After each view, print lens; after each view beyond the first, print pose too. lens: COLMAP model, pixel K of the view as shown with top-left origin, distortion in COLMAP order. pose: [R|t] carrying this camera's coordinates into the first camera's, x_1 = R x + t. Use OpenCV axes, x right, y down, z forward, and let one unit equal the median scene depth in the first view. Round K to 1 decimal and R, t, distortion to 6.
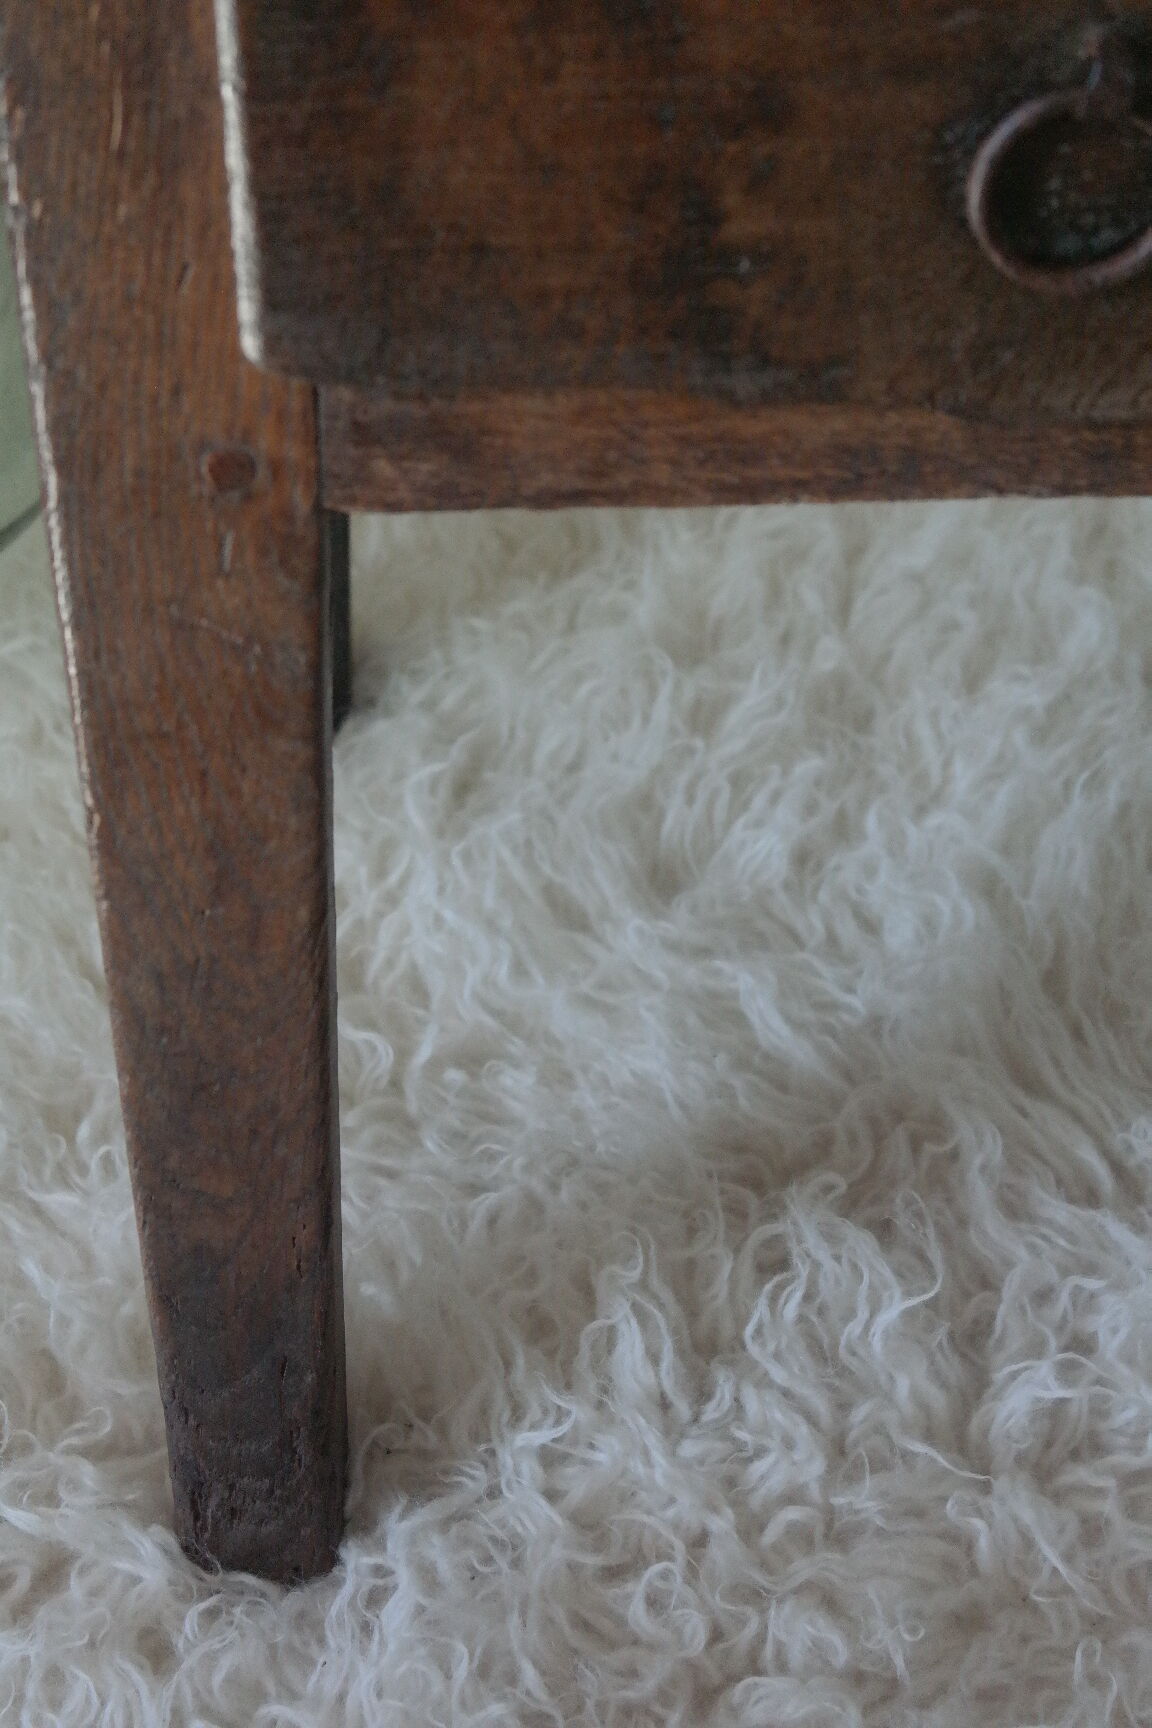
lens RADIAL K [[3550.5, 0, 576.0], [0, 3550.5, 864.0], [0, 0, 1]] dist [0.029665, 0.250255]
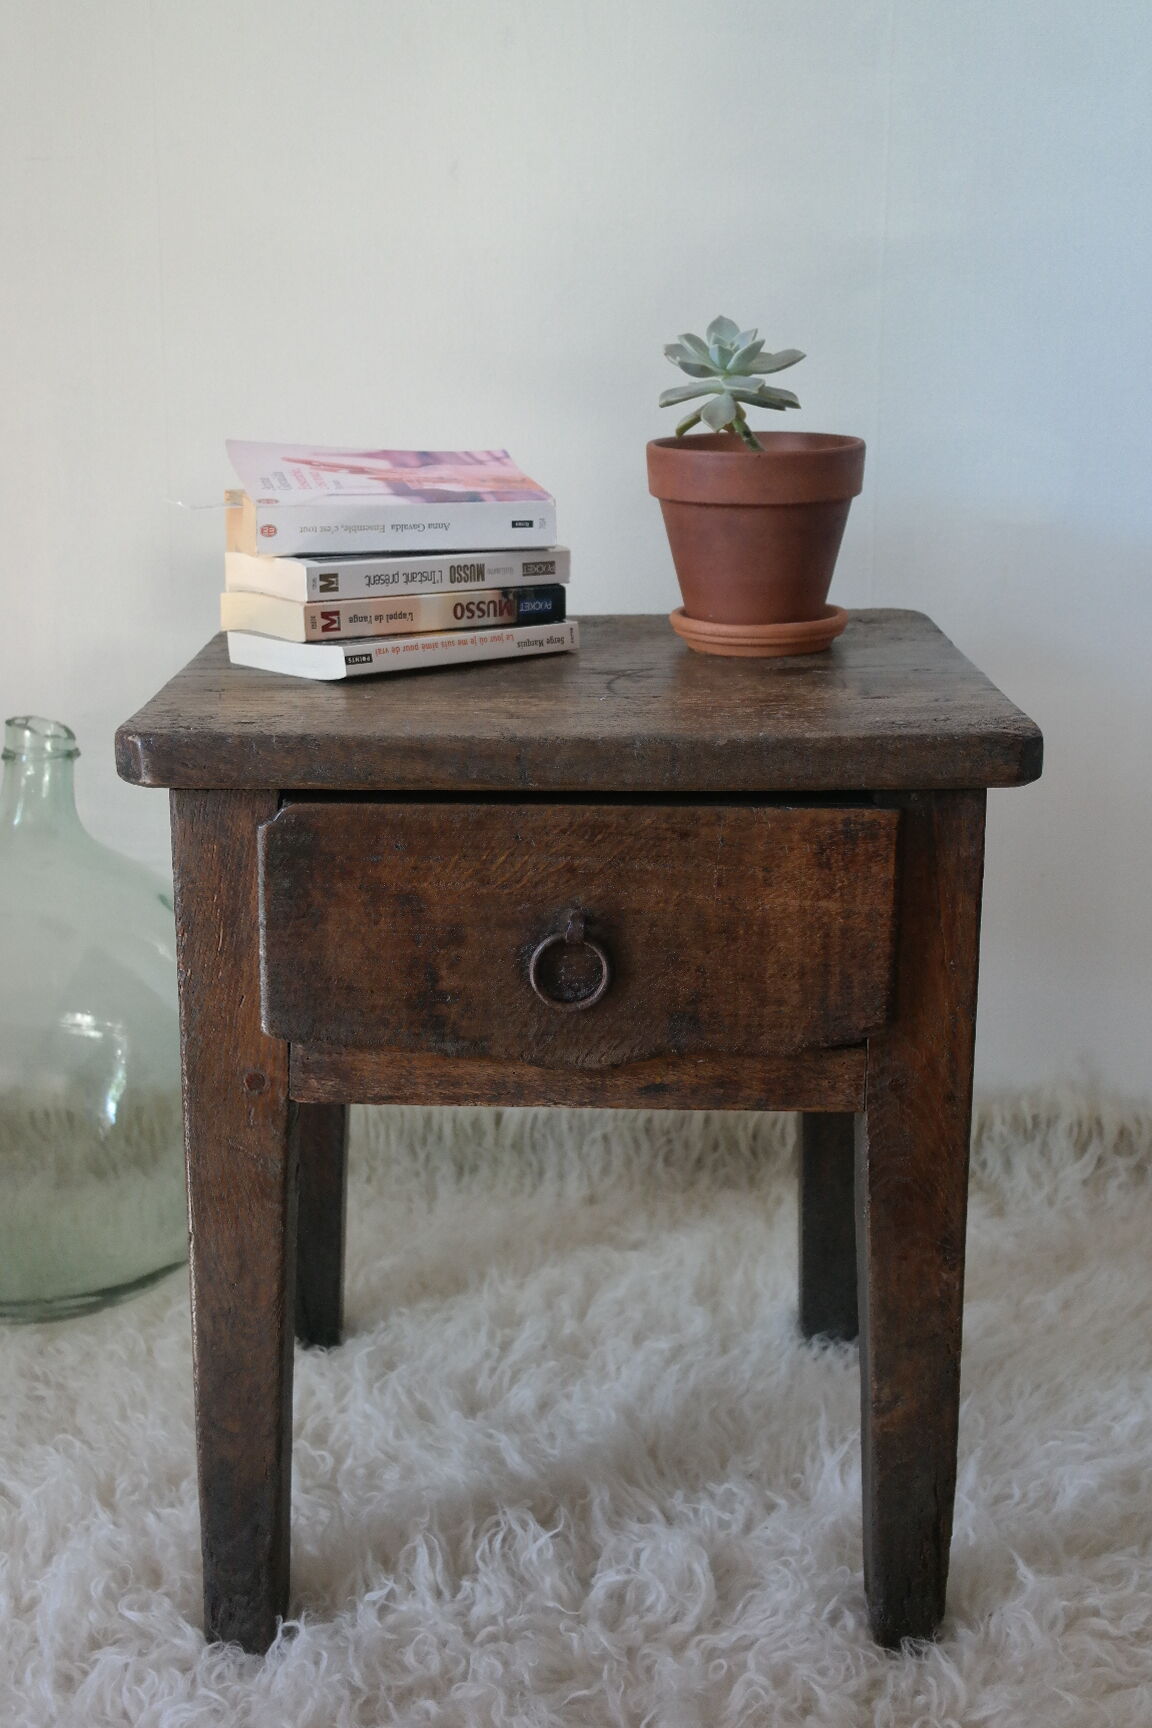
lens RADIAL K [[2409.9, 0, 576.0], [0, 2409.9, 864.0], [0, 0, 1]] dist [0.000319, -0.011694]
pose [[0.999188, 0.026621, -0.030246, 0.176027], [-0.036702, 0.911097, -0.410555, 0.433812], [0.016628, 0.411332, 0.911334, -0.627516]]
